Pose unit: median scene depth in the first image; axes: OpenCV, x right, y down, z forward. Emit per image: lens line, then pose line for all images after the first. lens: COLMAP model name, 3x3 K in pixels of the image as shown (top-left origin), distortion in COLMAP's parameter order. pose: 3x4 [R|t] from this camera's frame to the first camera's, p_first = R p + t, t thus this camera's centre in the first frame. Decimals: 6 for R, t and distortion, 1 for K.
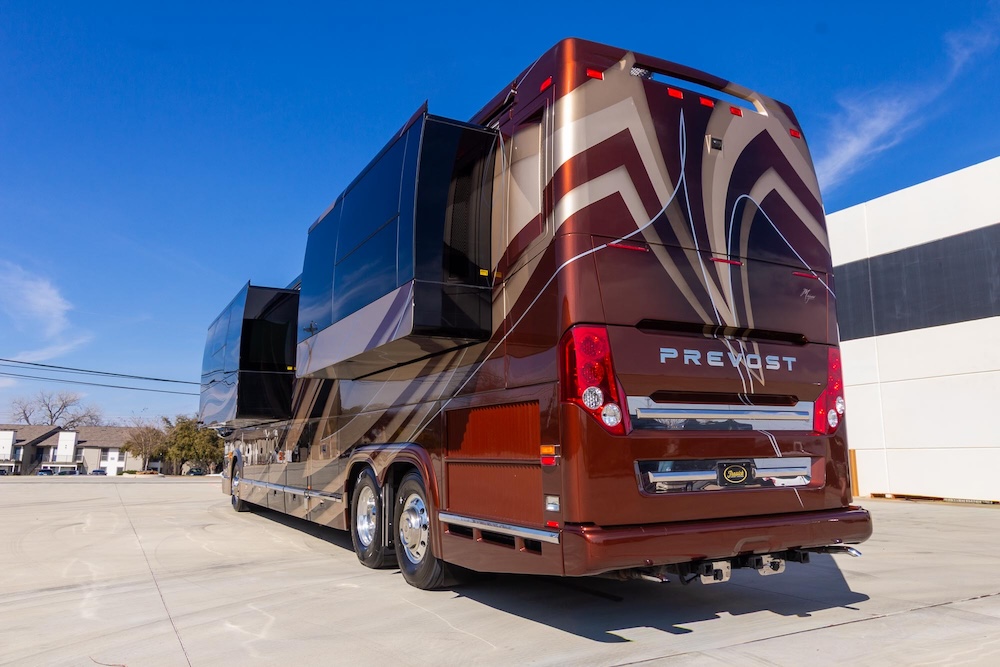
lens RADIAL K [[718.3, 0, 500.0], [0, 718.3, 333.5], [0, 0, 1]] dist [-0.001629, 0.002399]
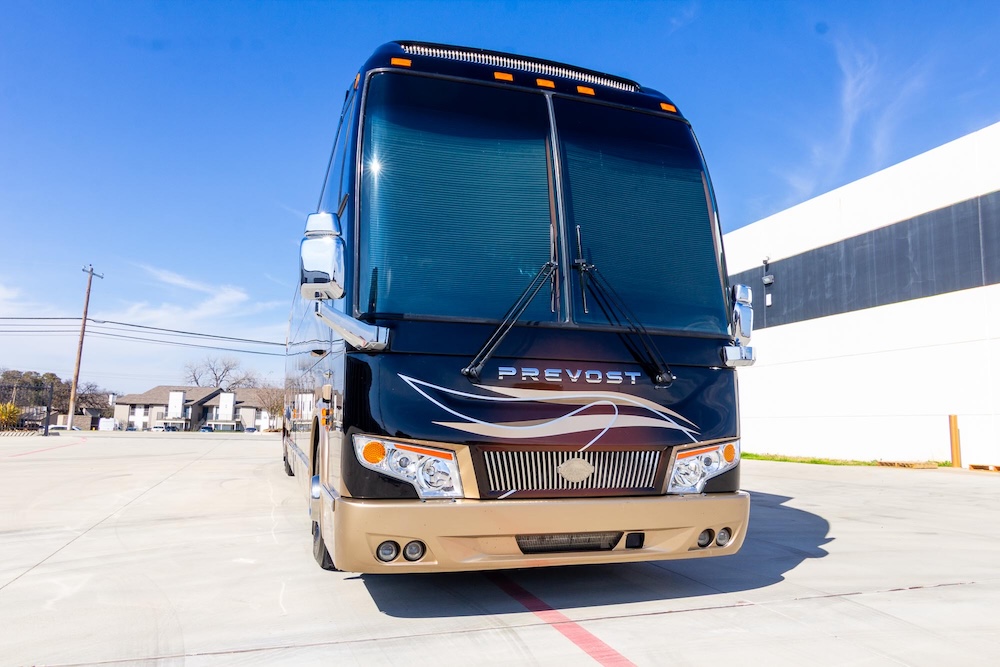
lens RADIAL K [[718.3, 0, 500.0], [0, 718.3, 333.5], [0, 0, 1]] dist [-0.001629, 0.002399]
pose [[0.981505, -0.011436, -0.191097, 0.406598], [0.021116, 0.998591, 0.048693, 0.022088], [0.190271, -0.051827, 0.980363, 0.117492]]
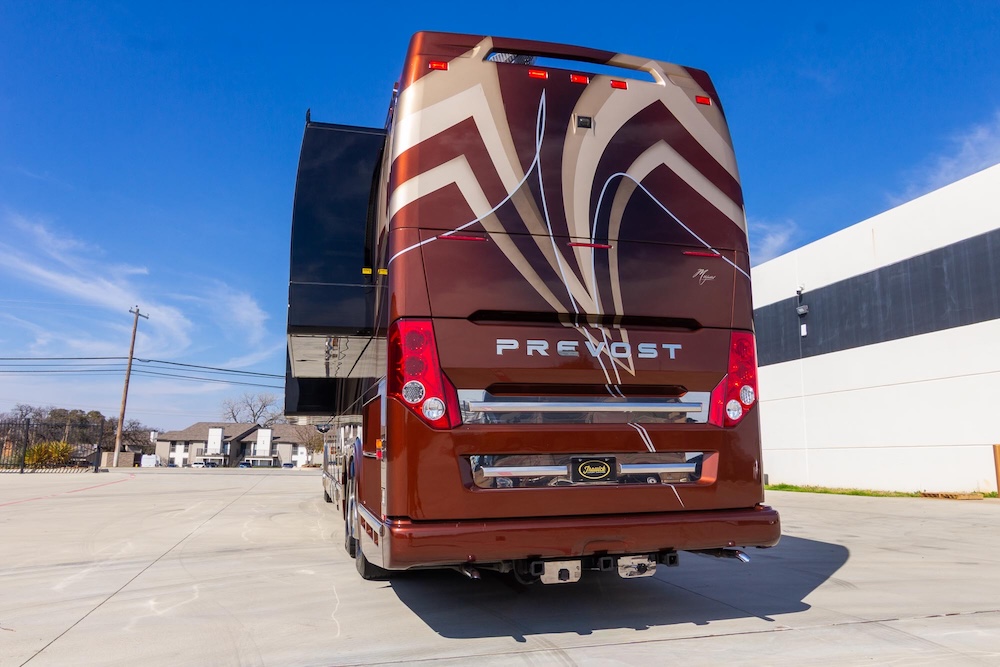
lens RADIAL K [[718.3, 0, 500.0], [0, 718.3, 333.5], [0, 0, 1]] dist [-0.001629, 0.002399]
pose [[0.971610, -0.035671, -0.233885, 0.404873], [0.037101, 0.999310, 0.001715, 0.009479], [0.233663, -0.010344, 0.972263, 0.048775]]
